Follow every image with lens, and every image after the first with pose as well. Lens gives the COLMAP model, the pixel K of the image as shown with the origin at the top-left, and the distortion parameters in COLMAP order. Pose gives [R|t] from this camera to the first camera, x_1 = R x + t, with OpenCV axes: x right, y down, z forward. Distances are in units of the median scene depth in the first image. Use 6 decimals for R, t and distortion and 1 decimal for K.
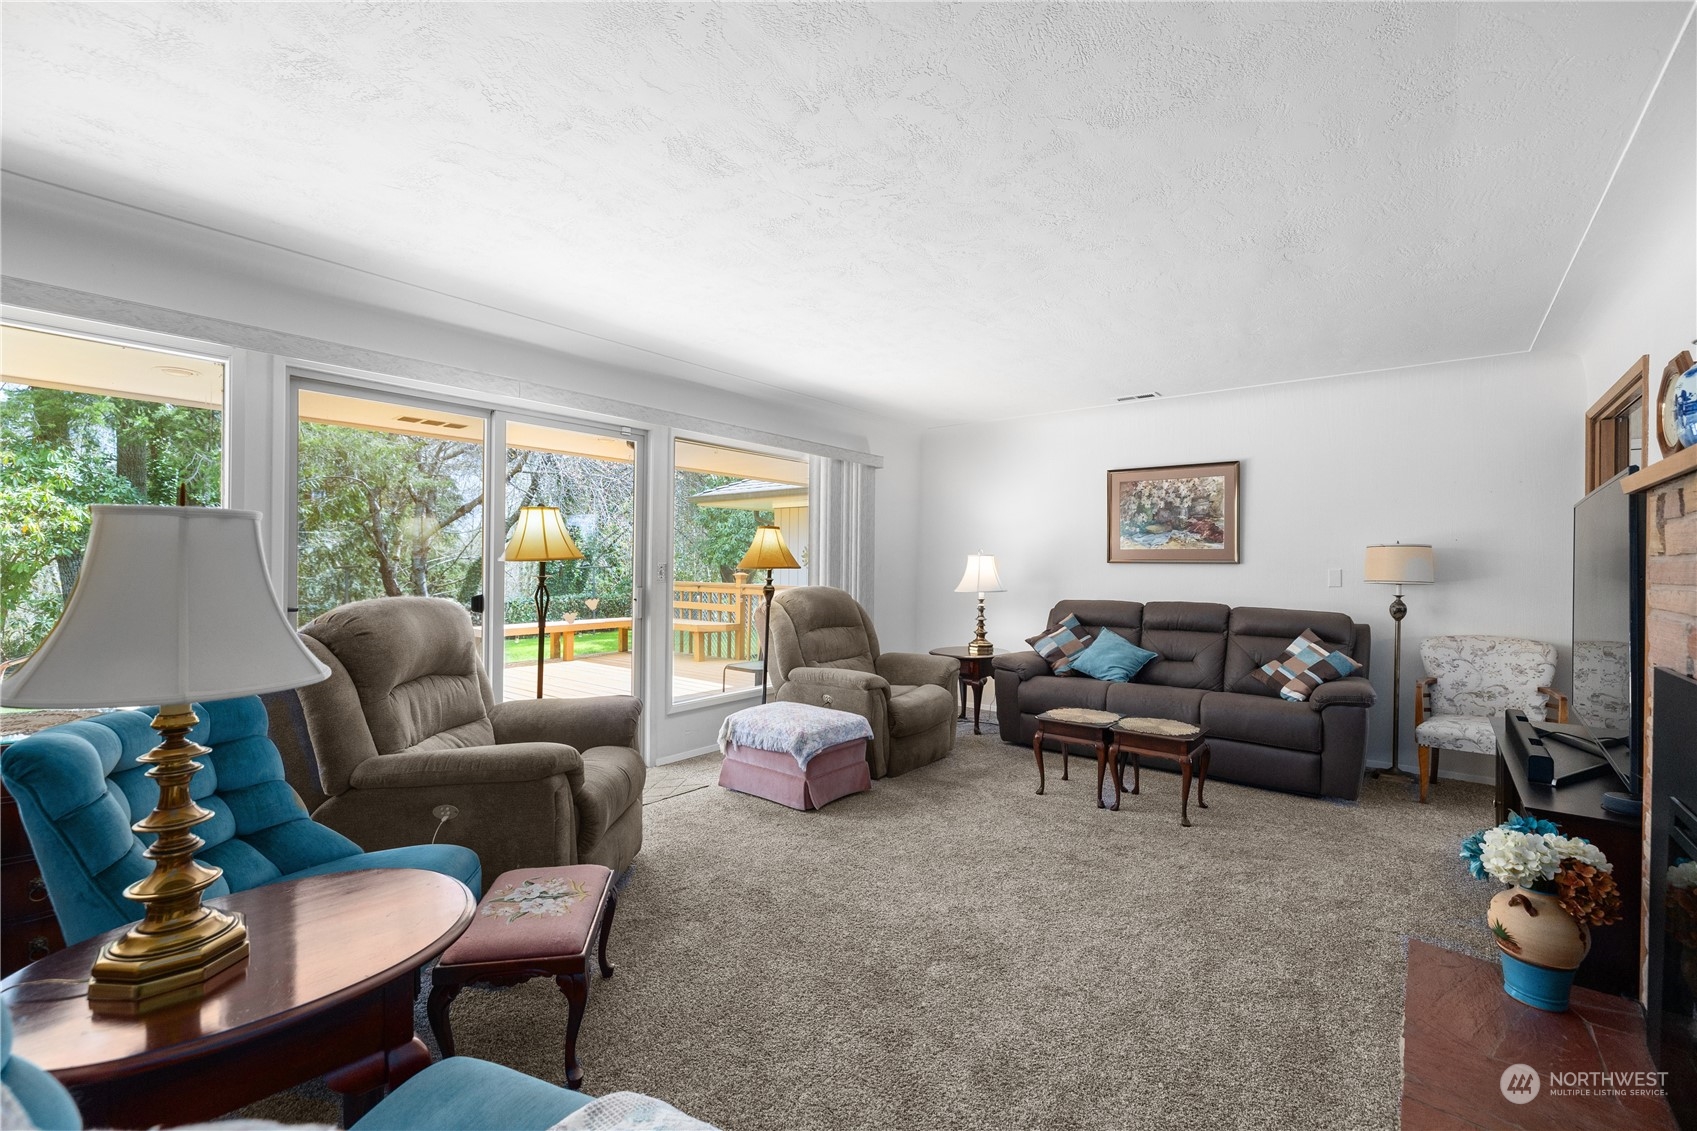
lens RADIAL K [[730.6, 0, 847.1], [0, 730.6, 562.6], [0, 0, 1]] dist [0.000283, 0.000044]
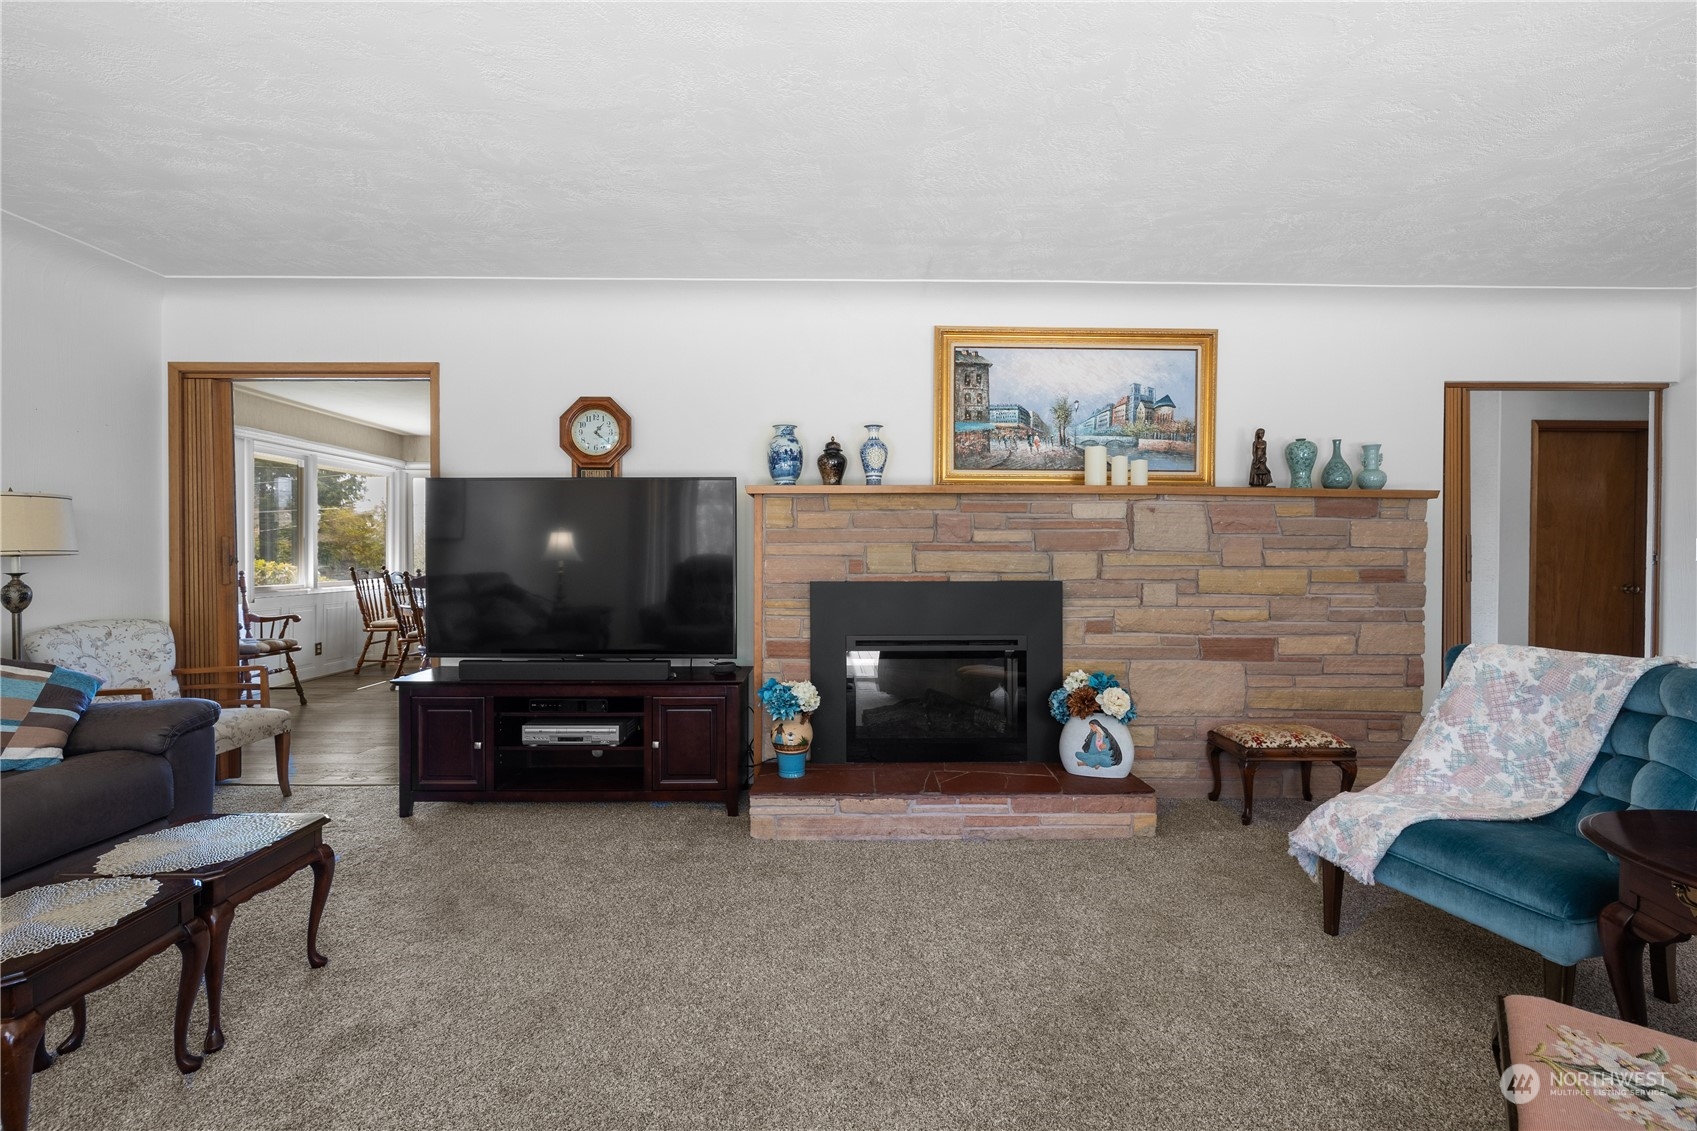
lens RADIAL K [[730.6, 0, 842.4], [0, 730.6, 560.3], [0, 0, 1]] dist [0.000283, 0.000044]
pose [[-0.644424, -0.020284, 0.764399, -0.224655], [-0.009211, 0.999781, 0.018765, 0.015957], [-0.764613, 0.005051, -0.644470, 0.935548]]
